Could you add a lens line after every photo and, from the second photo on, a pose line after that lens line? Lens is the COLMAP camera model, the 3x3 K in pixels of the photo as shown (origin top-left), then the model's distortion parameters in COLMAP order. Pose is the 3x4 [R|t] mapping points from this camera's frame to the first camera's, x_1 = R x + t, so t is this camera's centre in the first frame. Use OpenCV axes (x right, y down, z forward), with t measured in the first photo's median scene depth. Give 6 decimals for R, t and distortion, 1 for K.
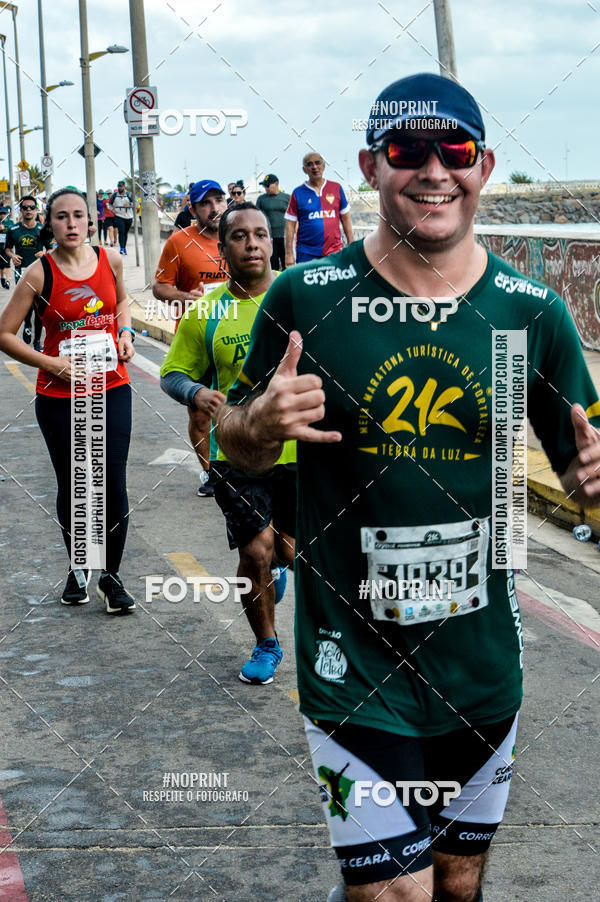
lens RADIAL K [[2276.8, 0, 300.0], [0, 2276.8, 451.0], [0, 0, 1]] dist [-0.212862, -0.712141]
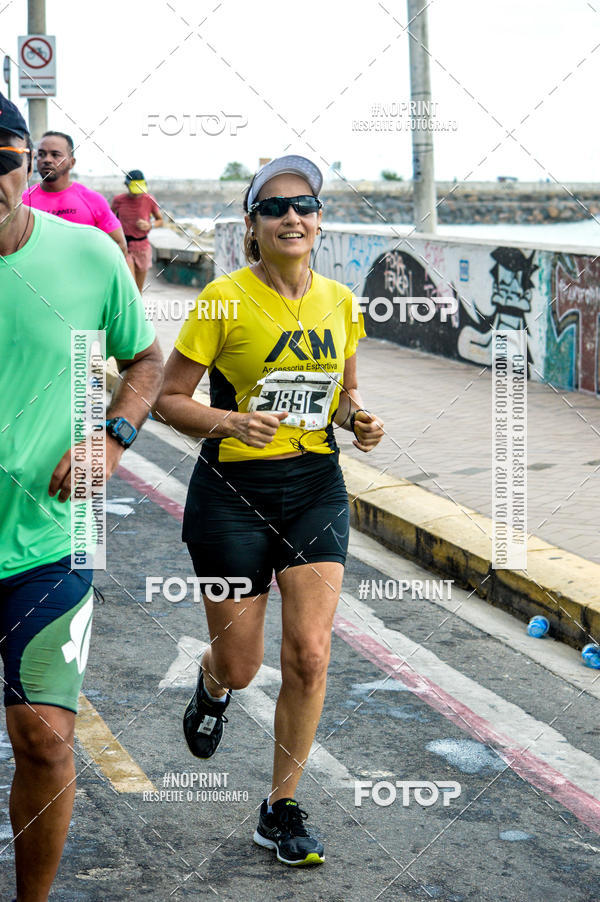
lens RADIAL K [[1935.1, 0, 228.9], [0, 1935.1, 450.2], [0, 0, 1]] dist [-0.162927, -0.439601]
pose [[0.995993, 0.040360, 0.079805, -0.073990], [-0.042289, 0.998849, 0.022630, -0.049449], [-0.078800, -0.025914, 0.996554, 0.471417]]
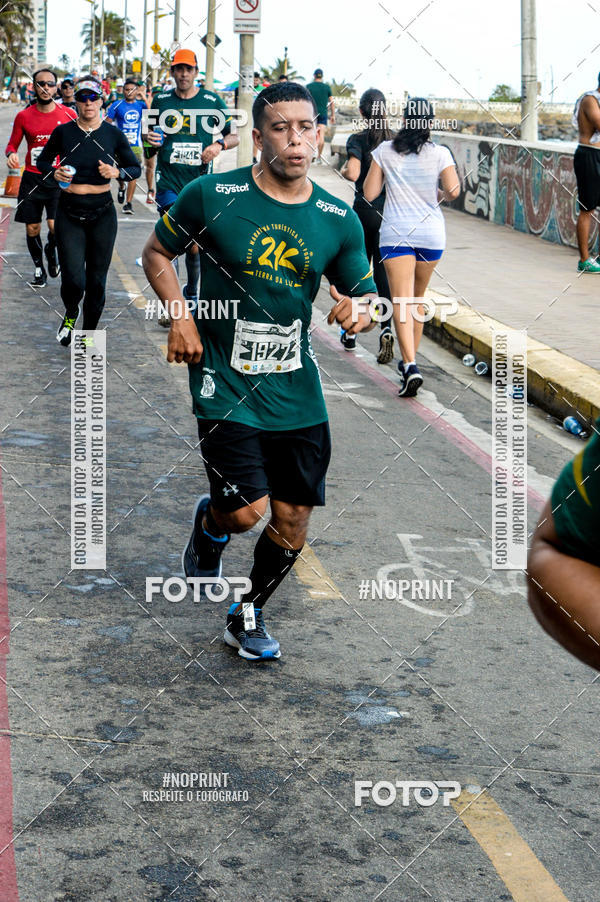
lens RADIAL K [[2621.4, 0, 300.0], [0, 2621.4, 451.0], [0, 0, 1]] dist [-0.292282, 0.526234]
pose [[0.993031, 0.093461, -0.071797, 0.097891], [-0.091719, 0.995414, 0.027188, 0.039117], [0.074008, -0.020413, 0.997049, -0.389964]]
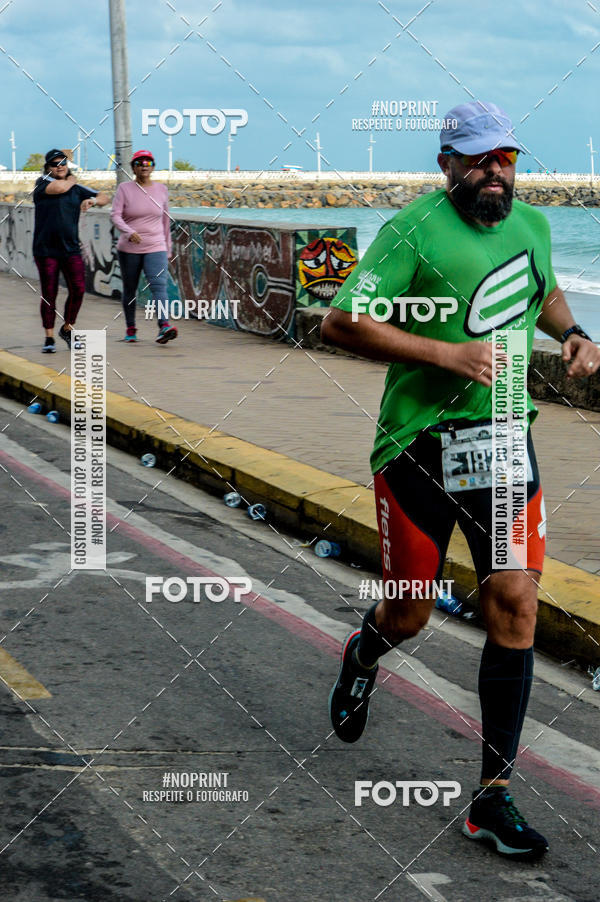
lens RADIAL K [[2276.8, 0, 300.0], [0, 2276.8, 451.0], [0, 0, 1]] dist [-0.212862, -0.712141]
pose [[0.987443, 0.037018, 0.153574, -0.005989], [-0.037931, 0.999276, 0.003016, 0.006193], [-0.153351, -0.008803, 0.988132, -0.039054]]
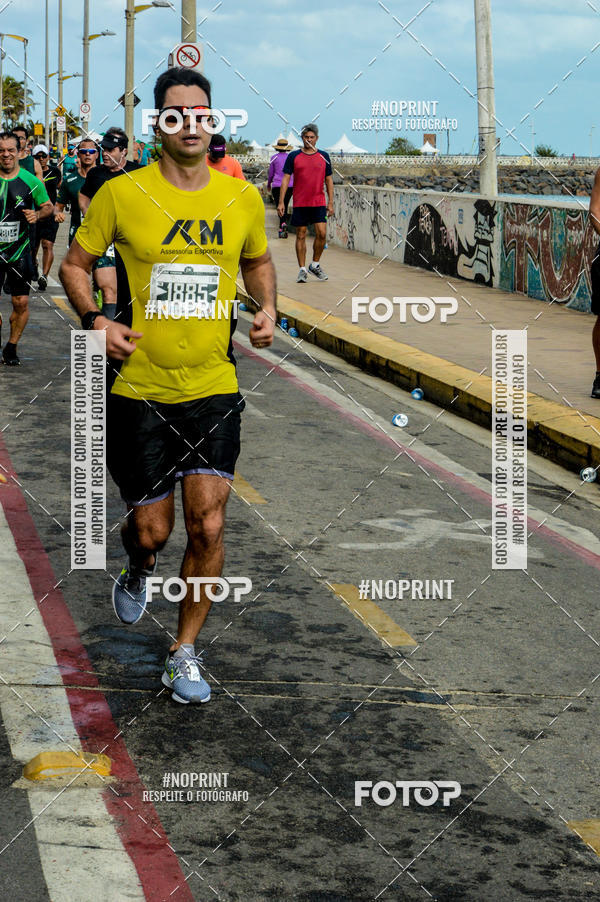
lens RADIAL K [[2322.7, 0, 300.0], [0, 2322.7, 451.0], [0, 0, 1]] dist [-0.249590, -0.144732]
pose [[0.998268, 0.058826, 0.000365, -0.012152], [-0.058824, 0.998152, 0.015228, 0.010845], [0.000532, -0.015223, 0.999884, -0.091685]]
